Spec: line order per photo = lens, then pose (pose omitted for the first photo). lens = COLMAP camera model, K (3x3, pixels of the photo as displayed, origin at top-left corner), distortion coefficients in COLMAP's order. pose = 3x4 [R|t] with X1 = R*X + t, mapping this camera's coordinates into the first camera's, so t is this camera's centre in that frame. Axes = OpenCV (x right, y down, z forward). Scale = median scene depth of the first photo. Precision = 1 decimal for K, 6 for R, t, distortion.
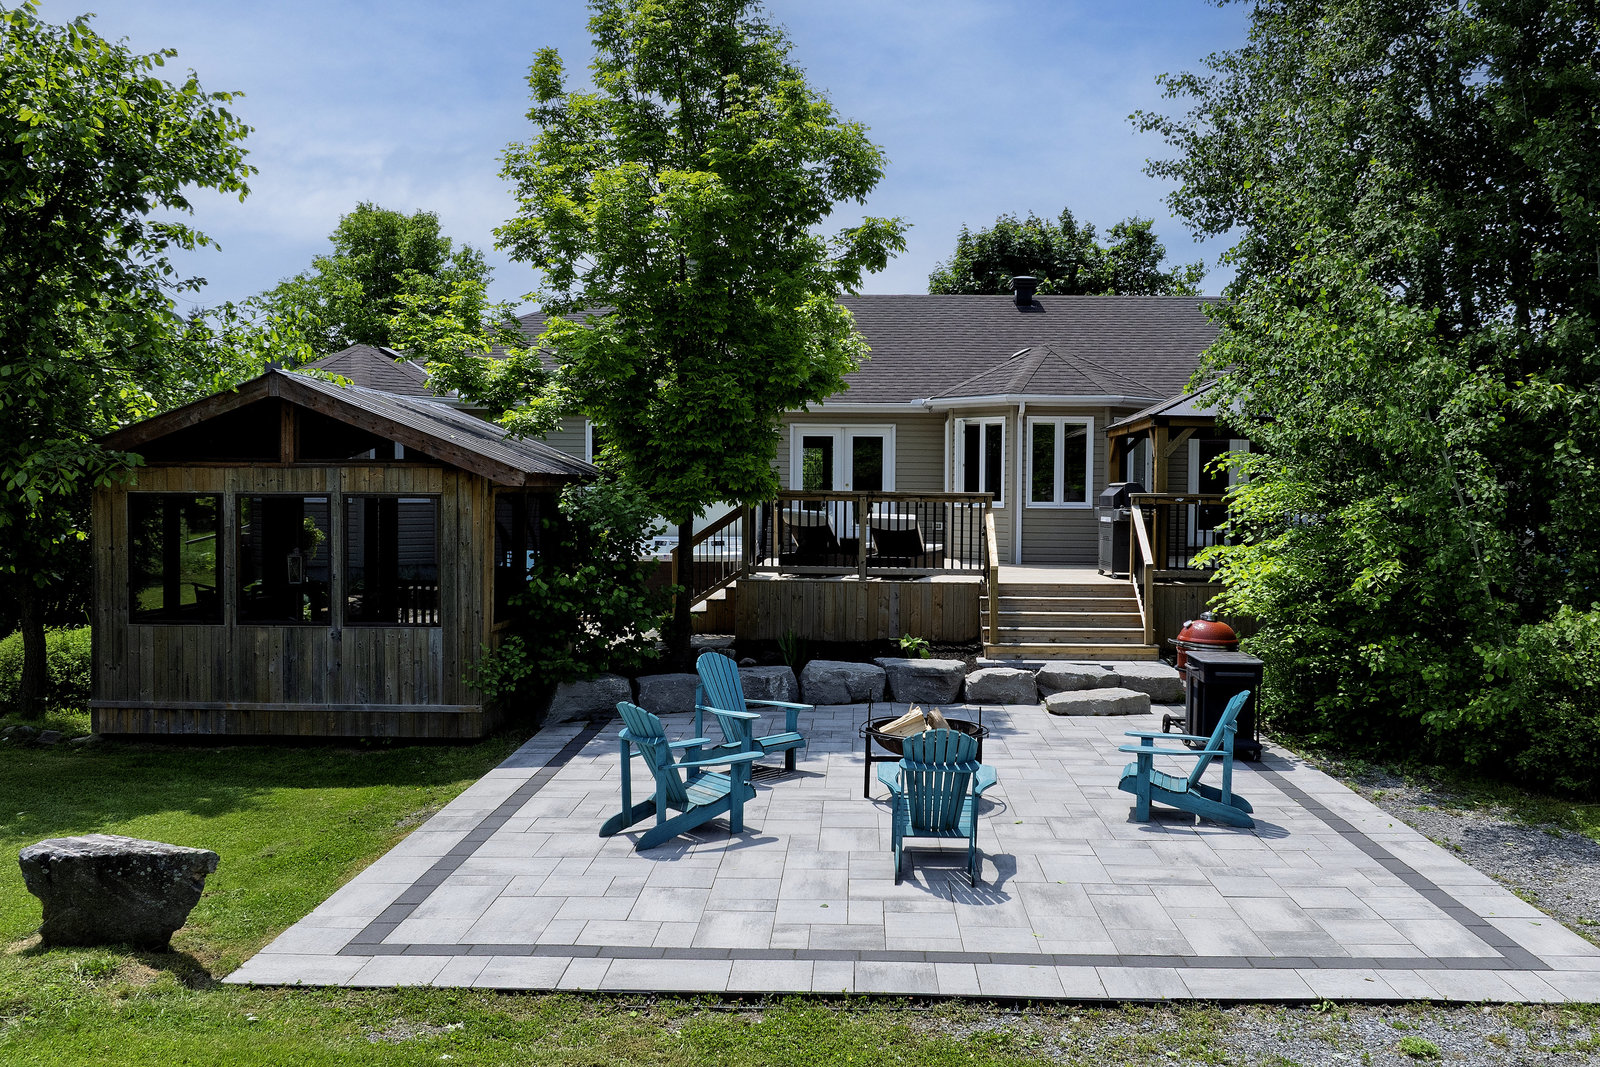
lens RADIAL K [[1353.5, 0, 863.6], [0, 1353.5, 536.2], [0, 0, 1]] dist [-0.010237, -0.033118]
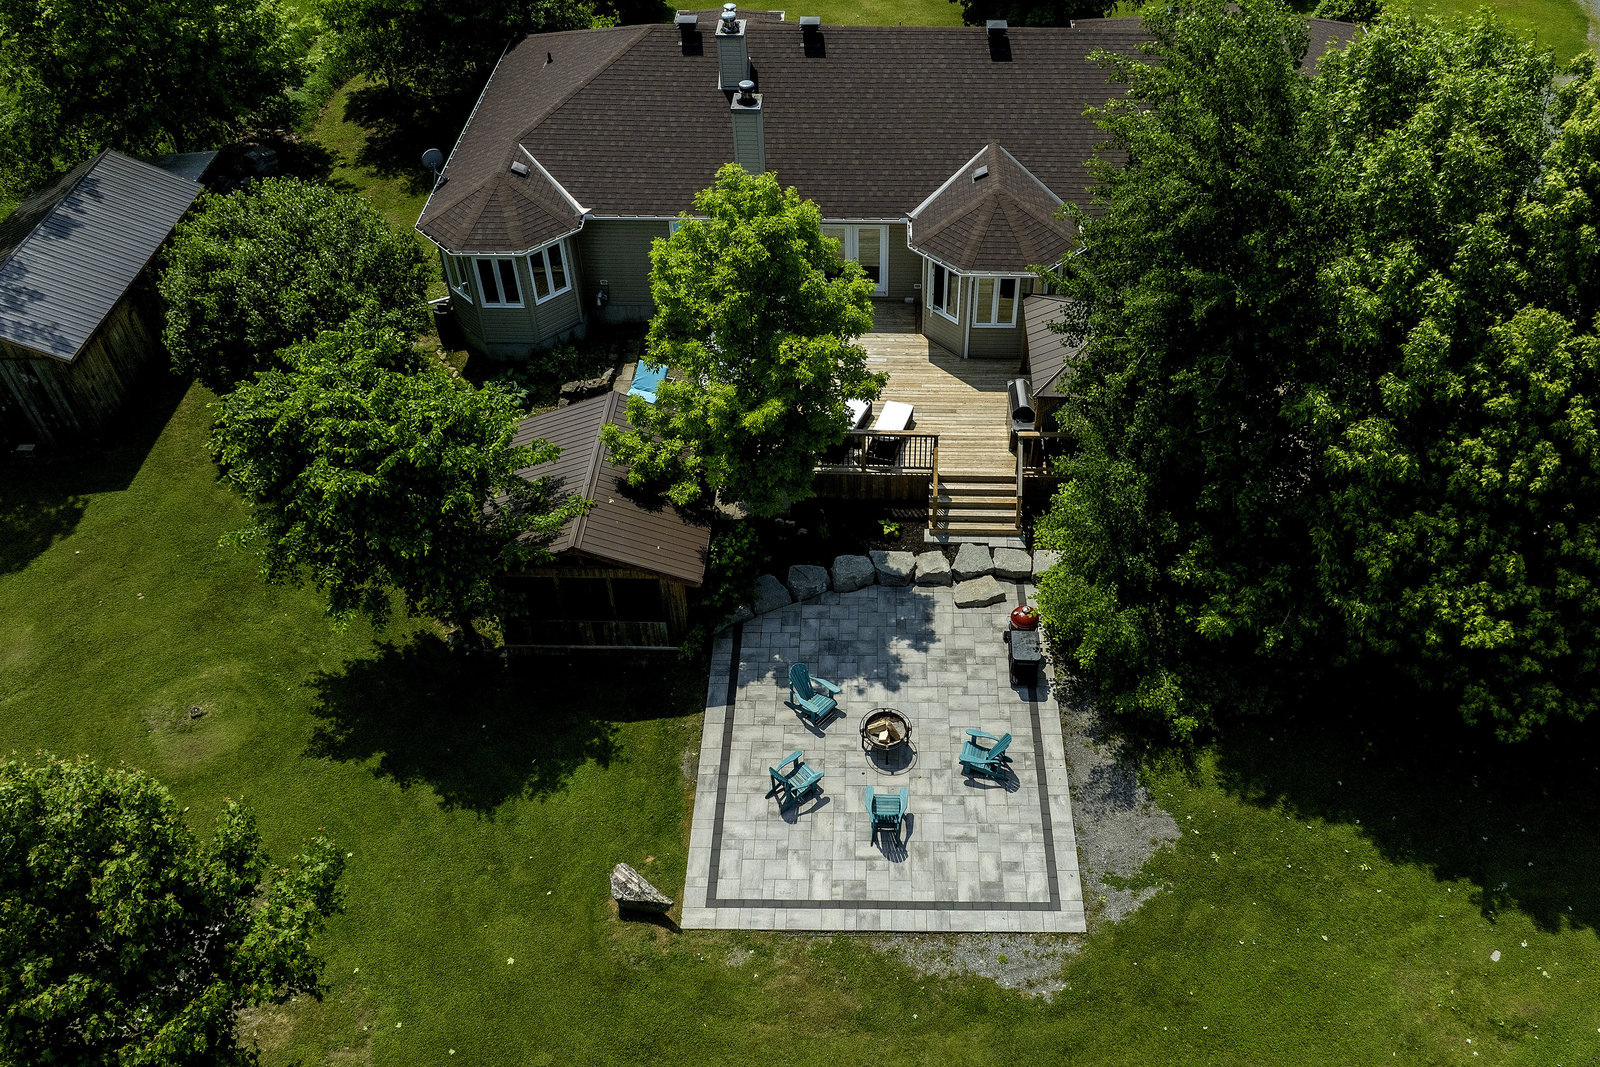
lens RADIAL K [[1353.5, 0, 863.6], [0, 1353.5, 536.2], [0, 0, 1]] dist [-0.010237, -0.033118]
pose [[0.999885, -0.003431, -0.014746, 0.049381], [0.012308, 0.751392, 0.659741, -2.039830], [0.008816, -0.659847, 0.751348, -0.734625]]
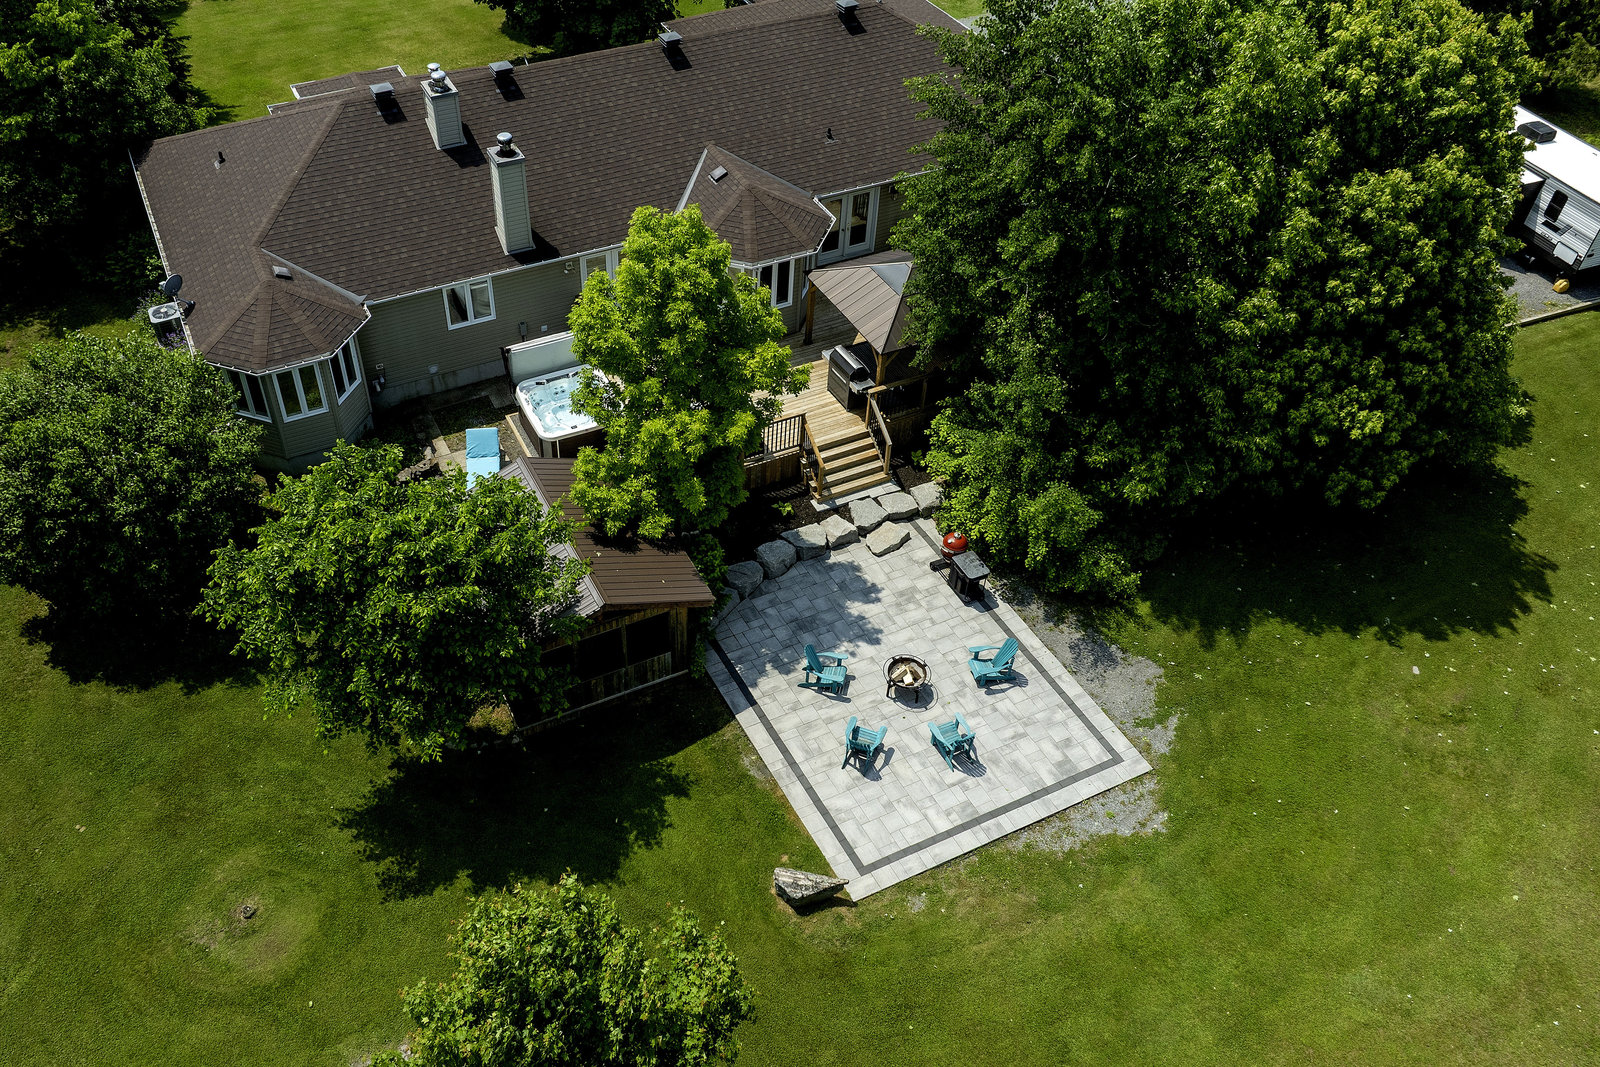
lens RADIAL K [[1352.7, 0, 726.2], [0, 1352.7, 531.1], [0, 0, 1]] dist [-0.006176, -0.049266]
pose [[0.896376, -0.304104, 0.322539, -1.247573], [0.013934, 0.746563, 0.665169, -2.193128], [-0.443076, -0.591747, 0.673438, -0.591330]]
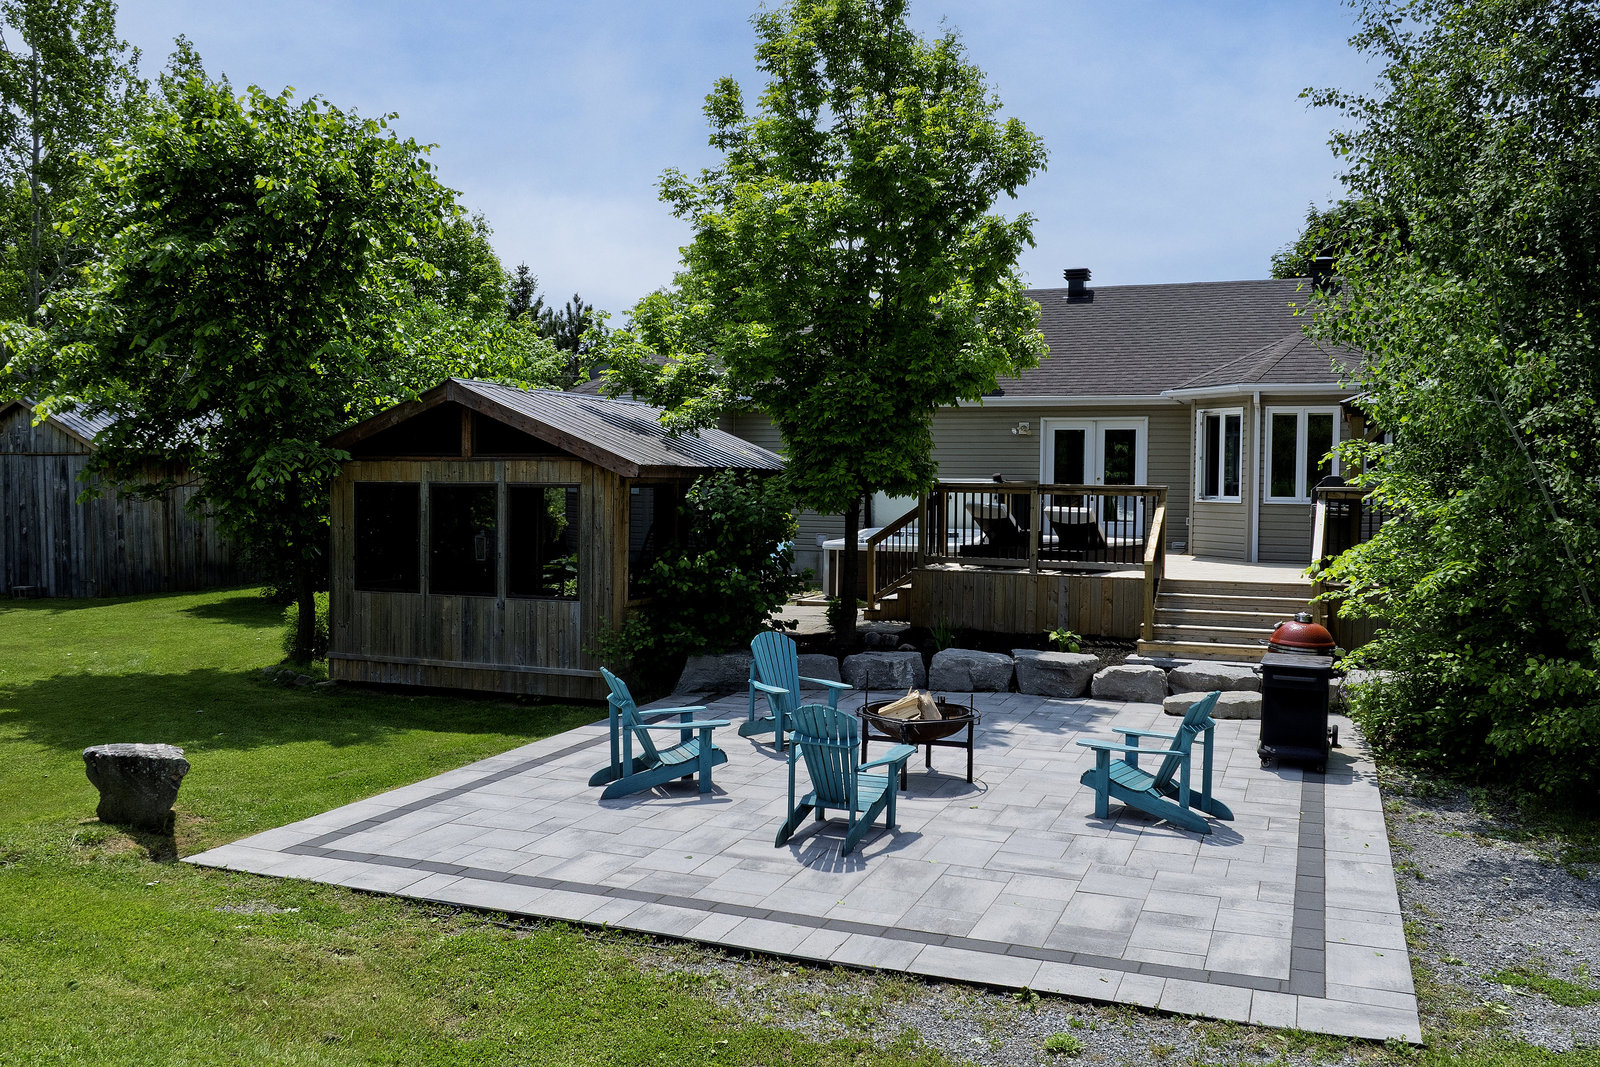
lens RADIAL K [[1353.1, 0, 819.5], [0, 1353.1, 527.4], [0, 0, 1]] dist [-0.013824, -0.016649]
pose [[0.935788, 0.014145, -0.352279, 0.388988], [-0.015451, 0.999880, -0.000897, 0.004336], [0.352224, 0.006283, 0.935895, 0.007977]]
